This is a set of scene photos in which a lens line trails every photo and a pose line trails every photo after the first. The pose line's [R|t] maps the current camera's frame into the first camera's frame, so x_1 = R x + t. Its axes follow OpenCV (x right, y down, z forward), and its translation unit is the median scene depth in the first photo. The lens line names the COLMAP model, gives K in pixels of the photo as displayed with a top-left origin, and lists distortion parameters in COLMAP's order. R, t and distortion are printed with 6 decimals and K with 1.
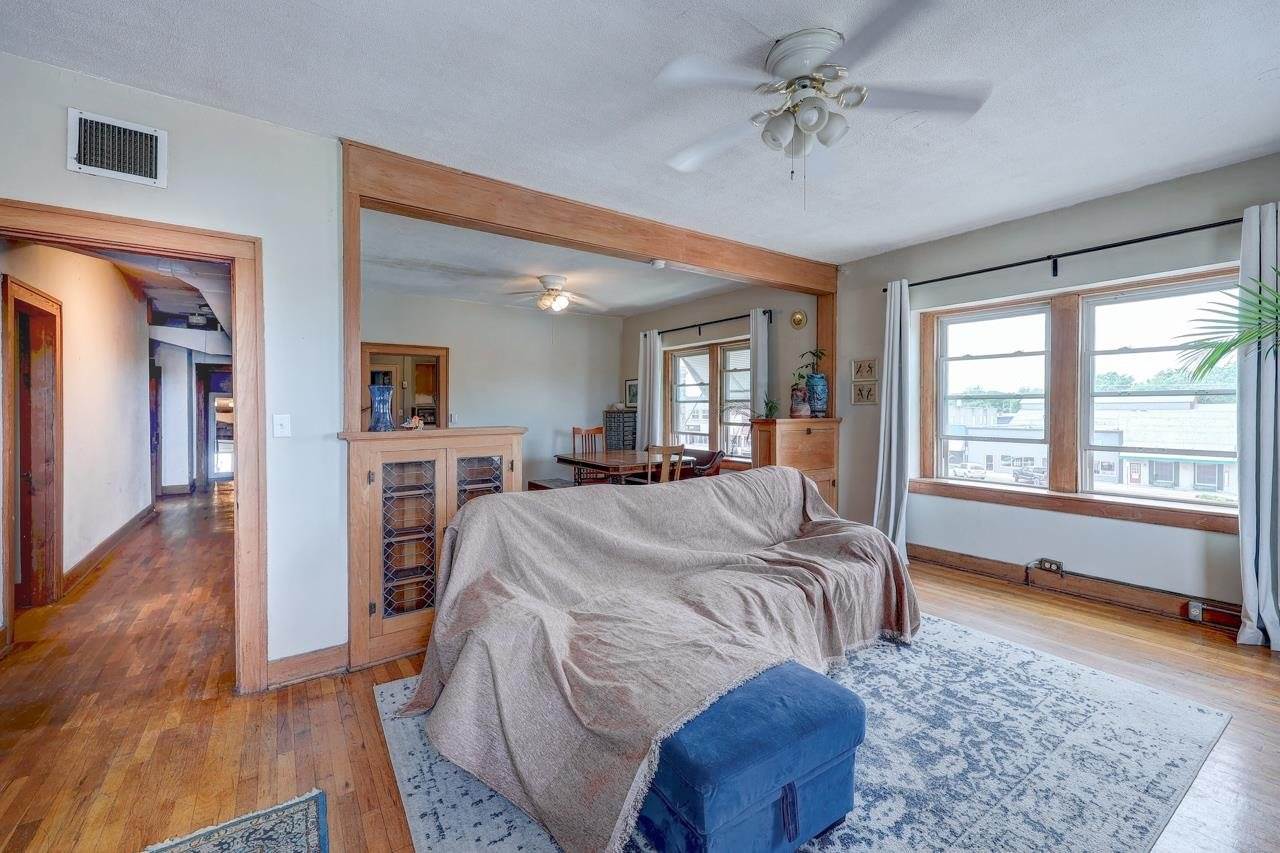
lens RADIAL K [[522.4, 0, 649.1], [0, 522.4, 414.7], [0, 0, 1]] dist [-0.000277, 0.000275]
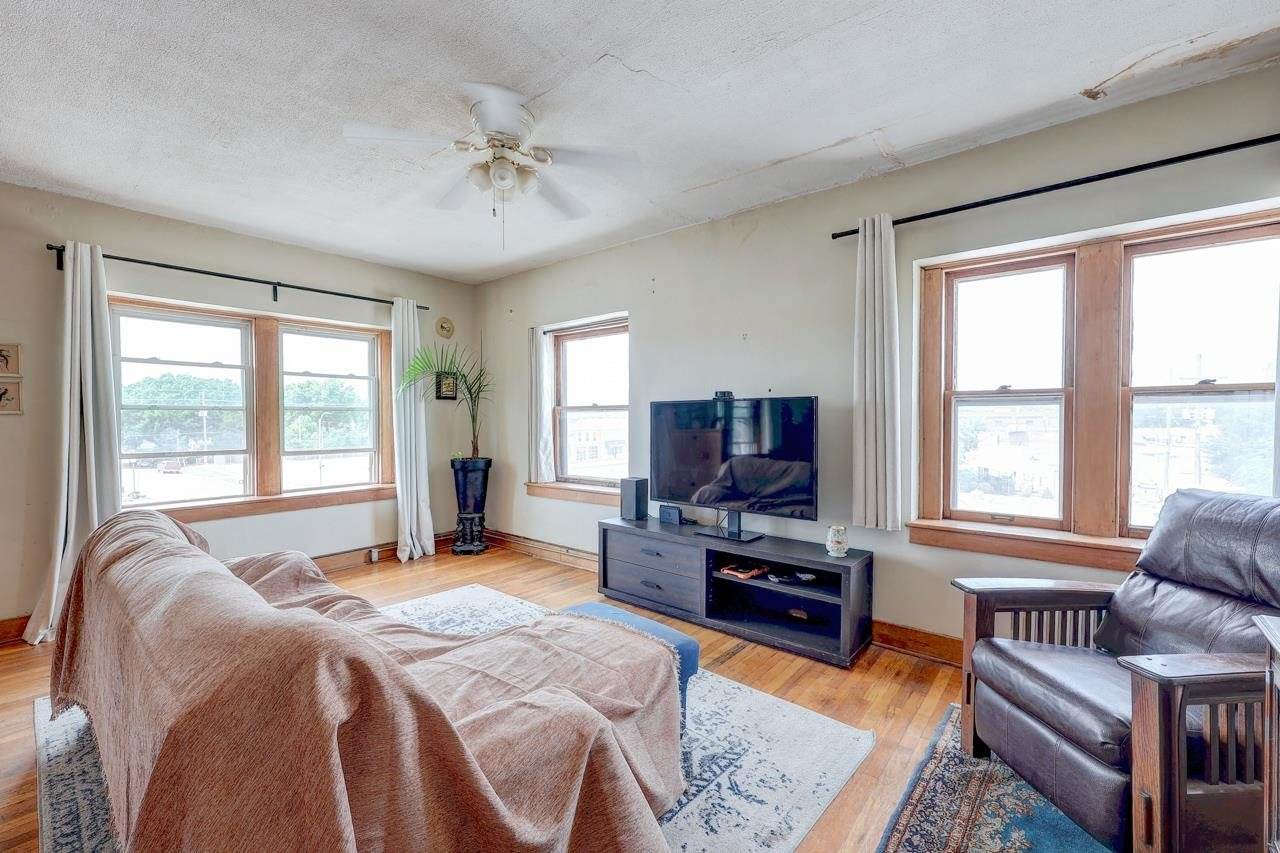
lens RADIAL K [[522.4, 0, 649.1], [0, 522.4, 414.7], [0, 0, 1]] dist [-0.000277, 0.000275]
pose [[-0.265616, 0.006668, 0.964056, -0.506174], [0.011503, 0.999927, -0.003747, -0.009497], [-0.964010, 0.010095, -0.265673, 0.527486]]
